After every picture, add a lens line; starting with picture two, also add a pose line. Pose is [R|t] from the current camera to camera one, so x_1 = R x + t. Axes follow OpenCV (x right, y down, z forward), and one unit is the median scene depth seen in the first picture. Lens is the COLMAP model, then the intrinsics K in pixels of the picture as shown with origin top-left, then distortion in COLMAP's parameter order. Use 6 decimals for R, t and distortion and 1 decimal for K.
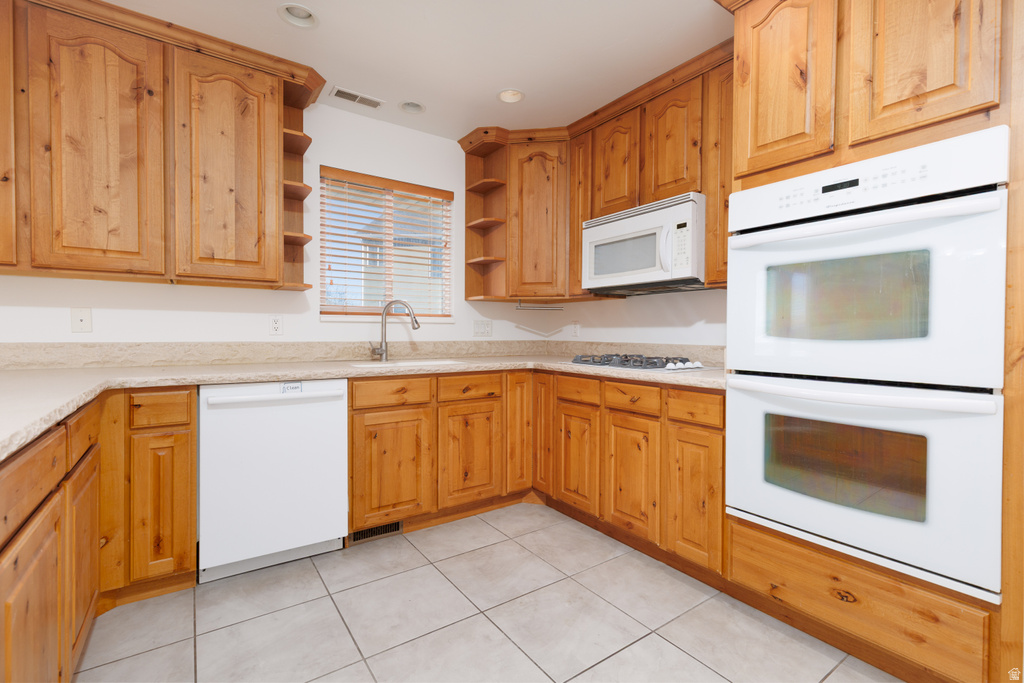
lens RADIAL K [[458.9, 0, 518.1], [0, 458.9, 341.0], [0, 0, 1]] dist [0.004679, -0.000830]
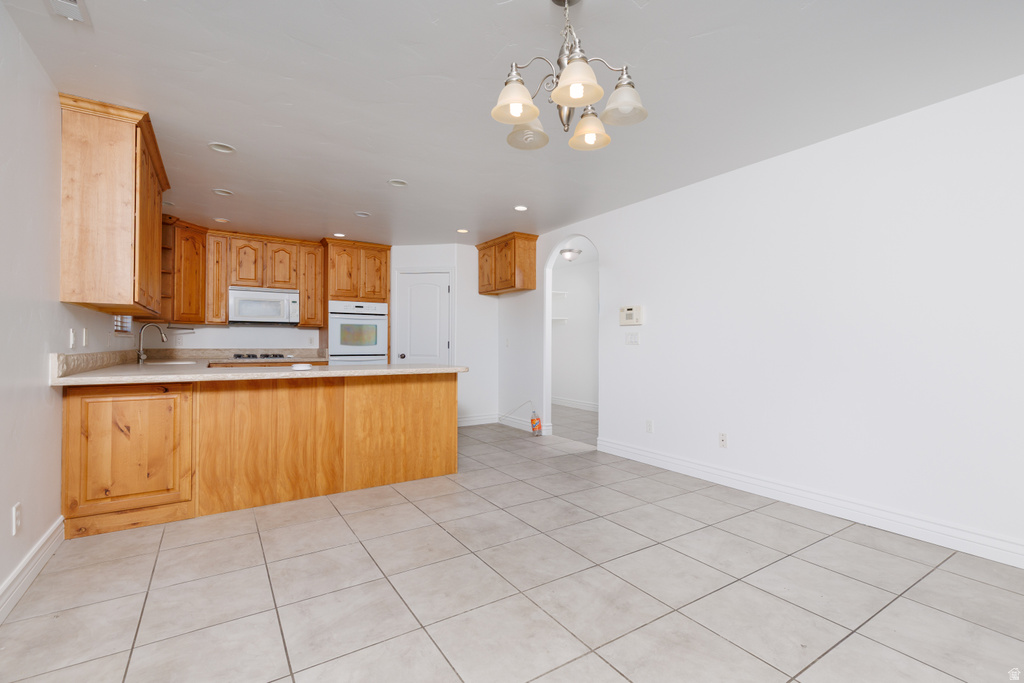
lens RADIAL K [[458.9, 0, 515.6], [0, 458.9, 343.5], [0, 0, 1]] dist [0.004679, -0.000830]
pose [[0.039553, -0.005492, 0.999202, -2.517494], [0.013760, 0.999893, 0.004951, -0.016165], [-0.999123, 0.013553, 0.039624, -0.396363]]
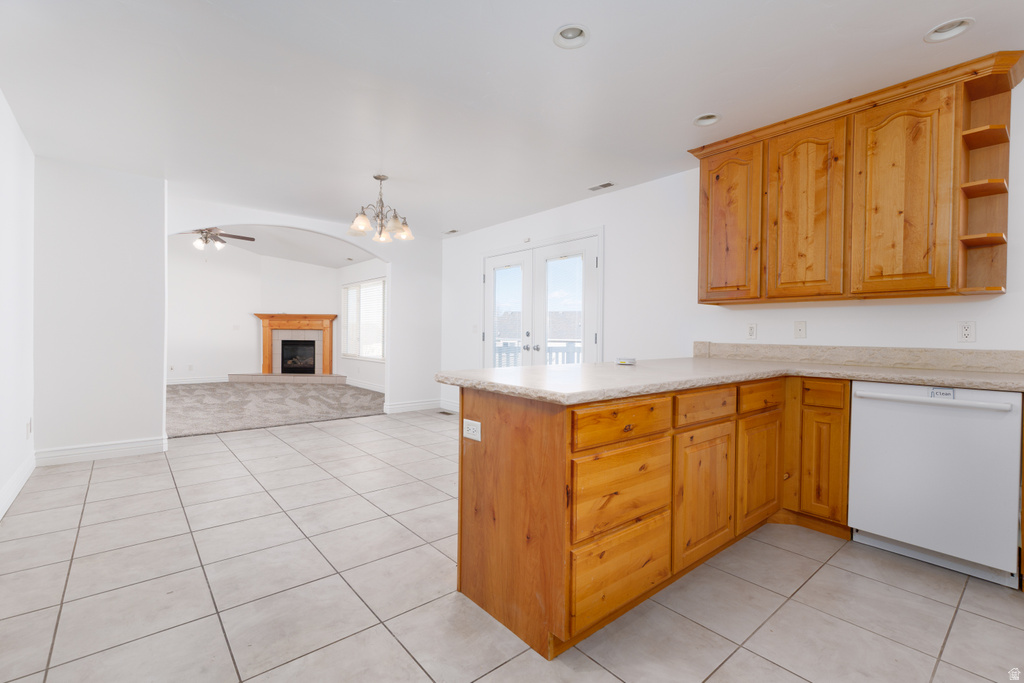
lens RADIAL K [[458.9, 0, 510.7], [0, 458.9, 339.0], [0, 0, 1]] dist [0.004679, -0.000830]
pose [[0.078184, 0.004742, -0.996928, 0.478965], [-0.028010, 0.999604, 0.002558, 0.006390], [0.996545, 0.027724, 0.078286, -0.033326]]
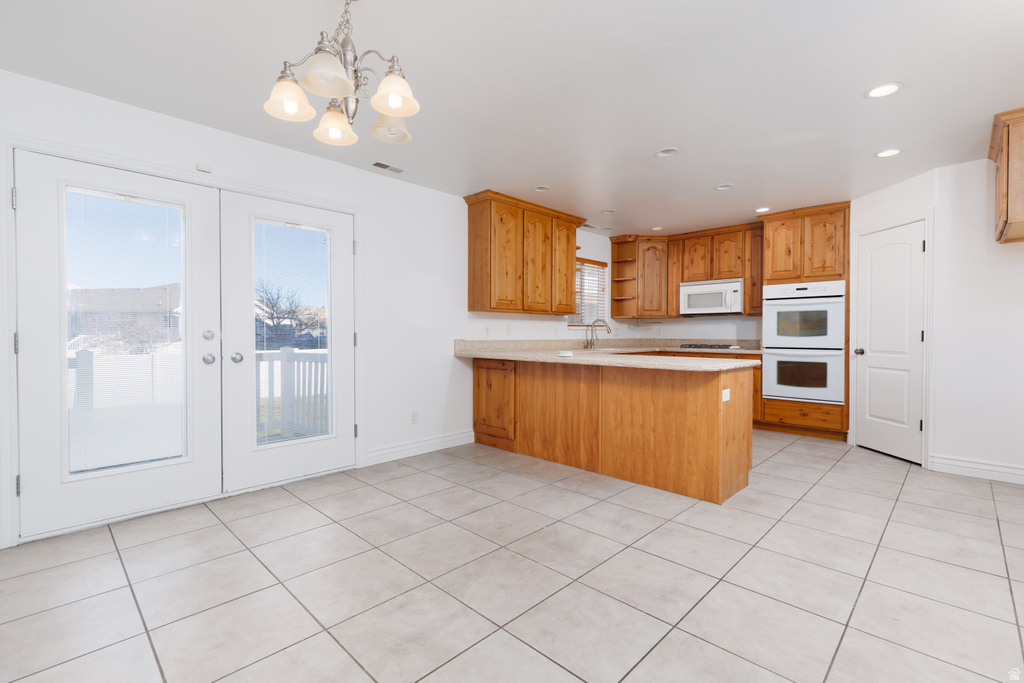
lens RADIAL K [[458.9, 0, 516.8], [0, 458.9, 341.3], [0, 0, 1]] dist [0.004679, -0.000830]
pose [[0.983802, -0.007966, 0.179081, -1.455650], [0.007863, 0.999968, 0.001284, 0.008522], [-0.179086, 0.000145, 0.983834, -1.432072]]
